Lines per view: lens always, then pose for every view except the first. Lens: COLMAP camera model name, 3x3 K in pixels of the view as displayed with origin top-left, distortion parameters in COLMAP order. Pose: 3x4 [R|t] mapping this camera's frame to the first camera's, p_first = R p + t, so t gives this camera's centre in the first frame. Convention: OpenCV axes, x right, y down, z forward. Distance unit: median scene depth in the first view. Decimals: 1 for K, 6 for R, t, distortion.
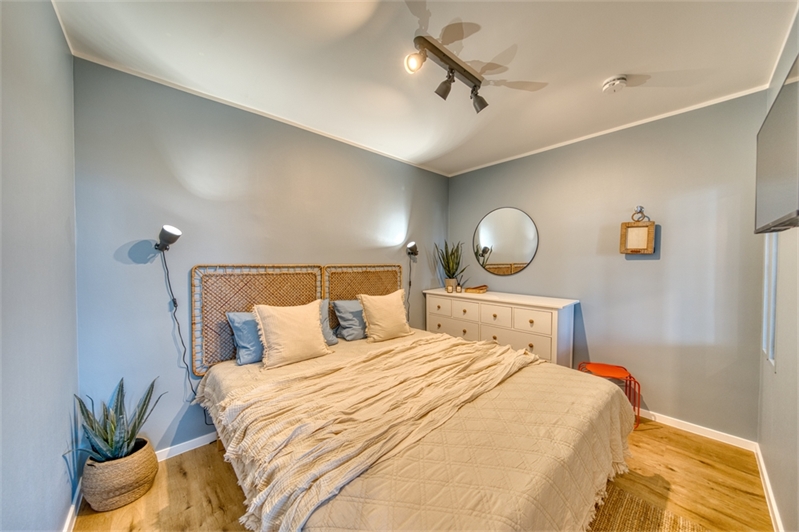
lens RADIAL K [[279.0, 0, 398.6], [0, 279.0, 265.4], [0, 0, 1]] dist [-0.000867, -0.000176]
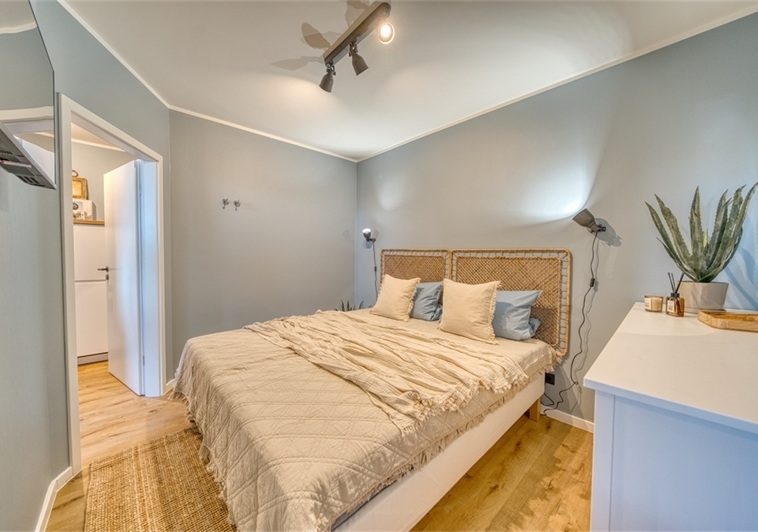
lens RADIAL K [[279.8, 0, 379.0], [0, 279.8, 266.0], [0, 0, 1]] dist [-0.001885, -0.000096]
pose [[-0.001105, 0.037840, -0.999283, 0.954826], [-0.027323, 0.998910, 0.037856, 0.034688], [0.999626, 0.027345, -0.000070, 0.883609]]
